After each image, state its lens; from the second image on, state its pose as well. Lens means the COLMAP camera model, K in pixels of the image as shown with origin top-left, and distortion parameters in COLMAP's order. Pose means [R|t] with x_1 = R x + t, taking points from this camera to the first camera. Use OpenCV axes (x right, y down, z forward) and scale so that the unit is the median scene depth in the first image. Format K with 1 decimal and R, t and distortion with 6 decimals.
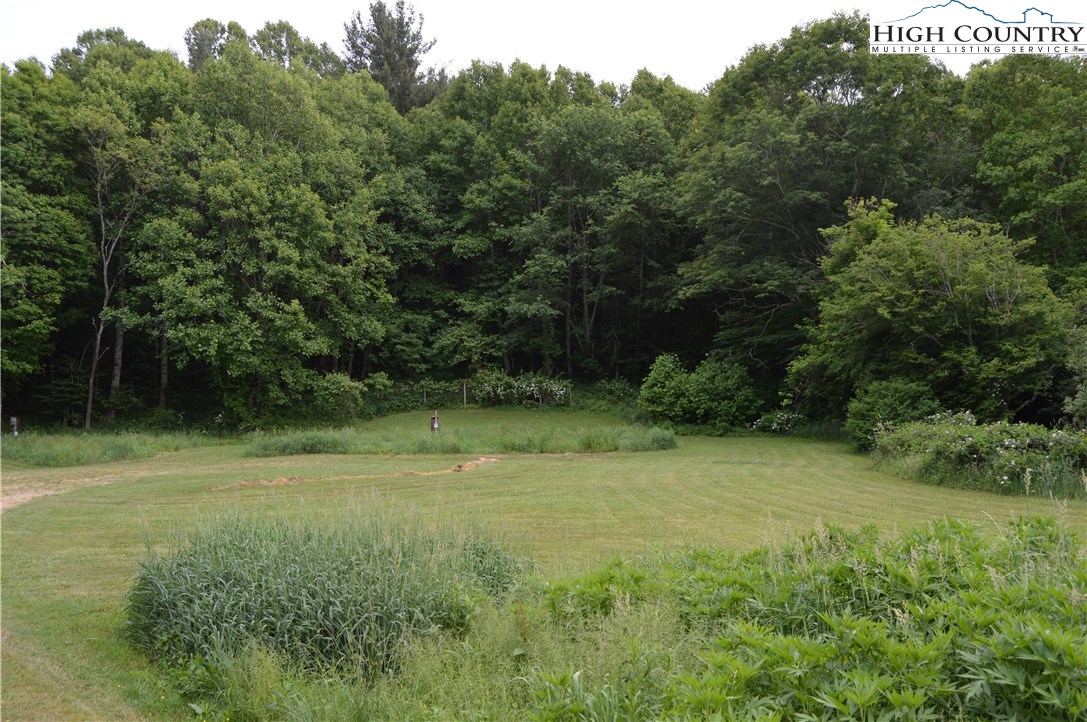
lens RADIAL K [[885.5, 0, 546.3], [0, 885.5, 335.2], [0, 0, 1]] dist [-0.068470, 0.004499]
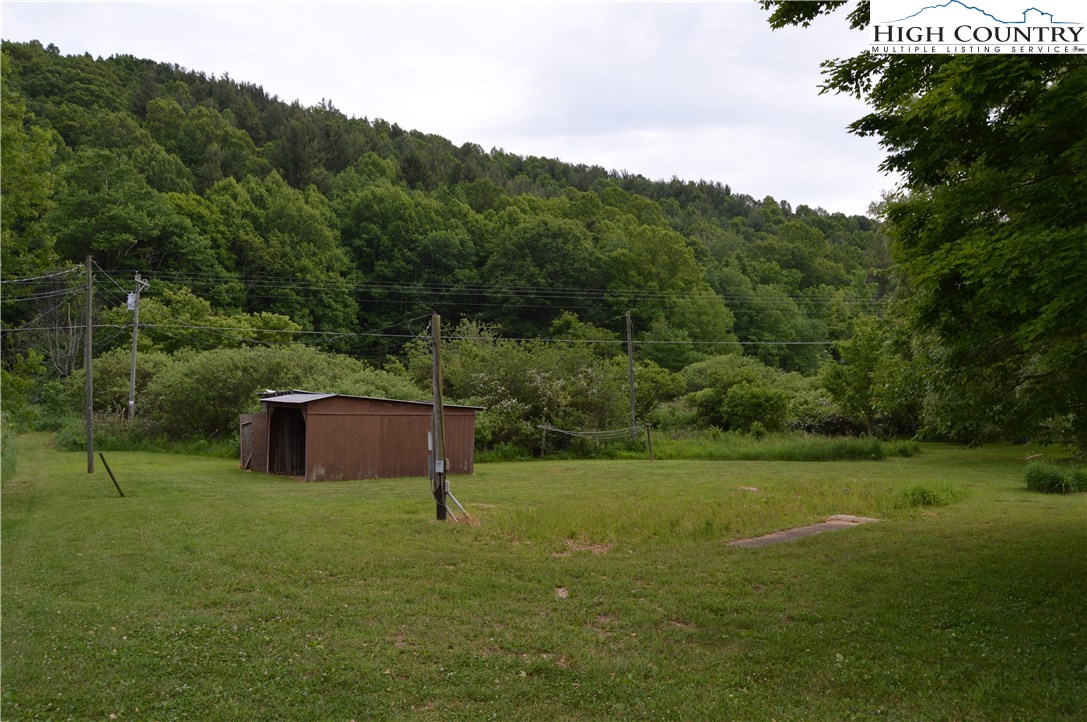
lens RADIAL K [[840.9, 0, 543.5], [0, 840.9, 361.0], [0, 0, 1]] dist [-0.097541, 0.001190]
pose [[0.908178, 0.041880, 0.416484, -0.673935], [-0.085660, 0.992520, 0.086985, -0.179147], [-0.409726, -0.114674, 0.904972, -1.166484]]
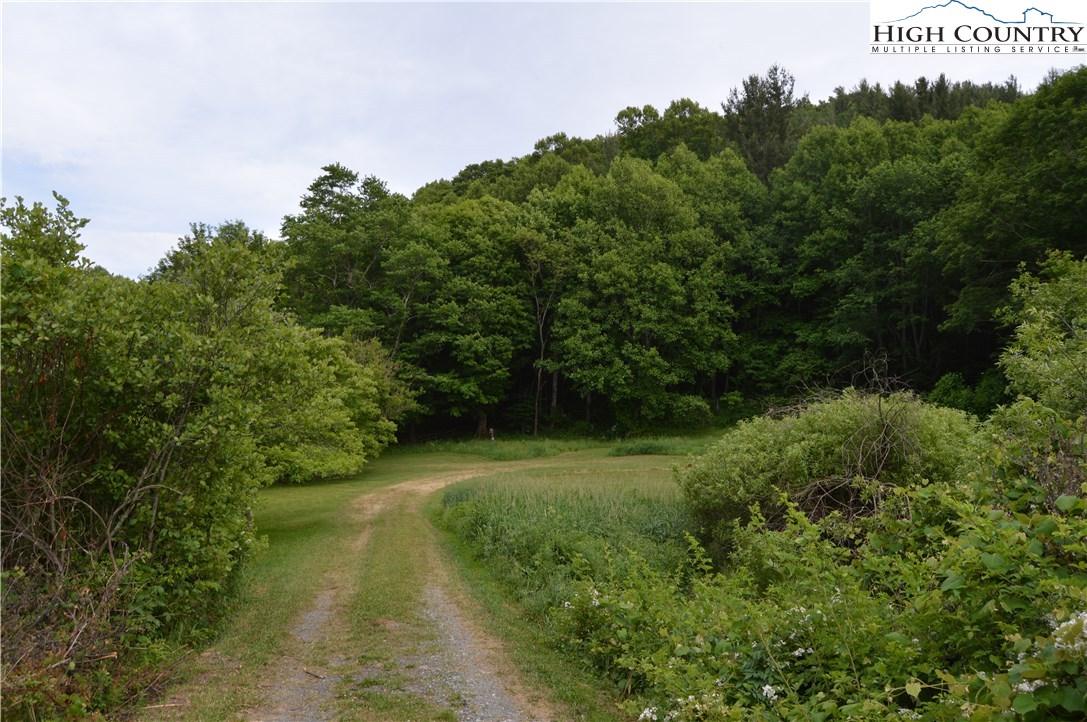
lens RADIAL K [[885.5, 0, 546.3], [0, 885.5, 335.2], [0, 0, 1]] dist [-0.068470, 0.004499]
pose [[0.850260, -0.050686, -0.523918, 0.309972], [0.056229, 0.998404, -0.005336, -0.058276], [0.523352, -0.024922, 0.851752, -0.313501]]
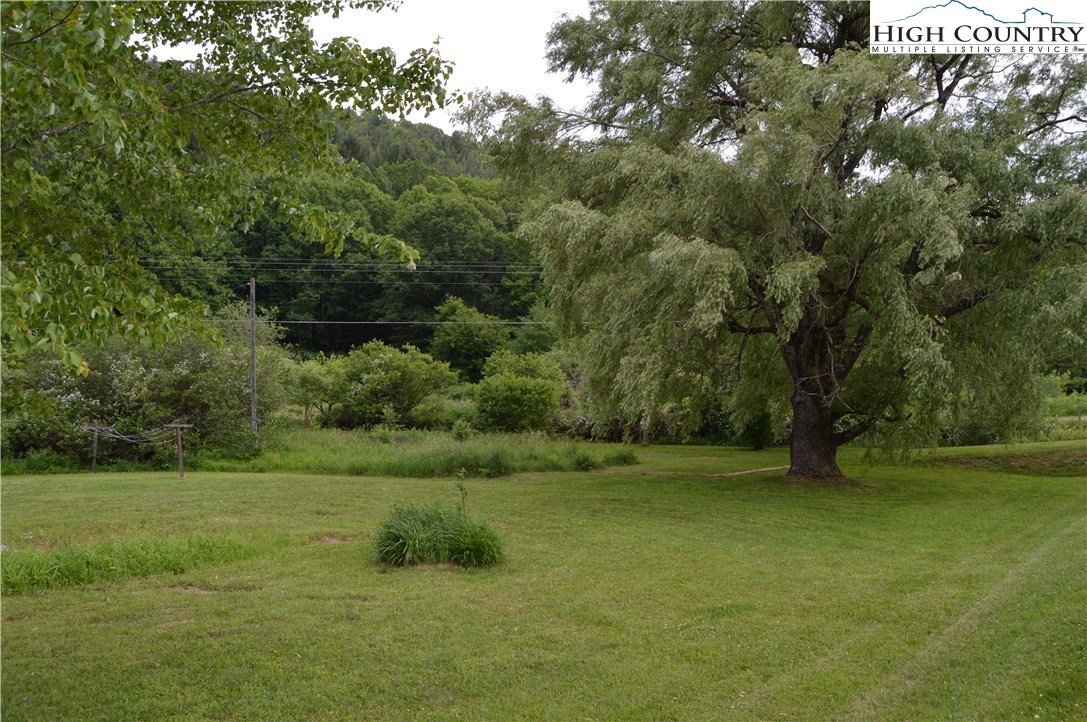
lens RADIAL K [[840.9, 0, 543.5], [0, 840.9, 361.0], [0, 0, 1]] dist [-0.097541, 0.001190]
pose [[0.923129, 0.031049, 0.383235, -0.266312], [-0.073781, 0.992515, 0.097312, -0.179105], [-0.377346, -0.118107, 0.918510, -1.117942]]
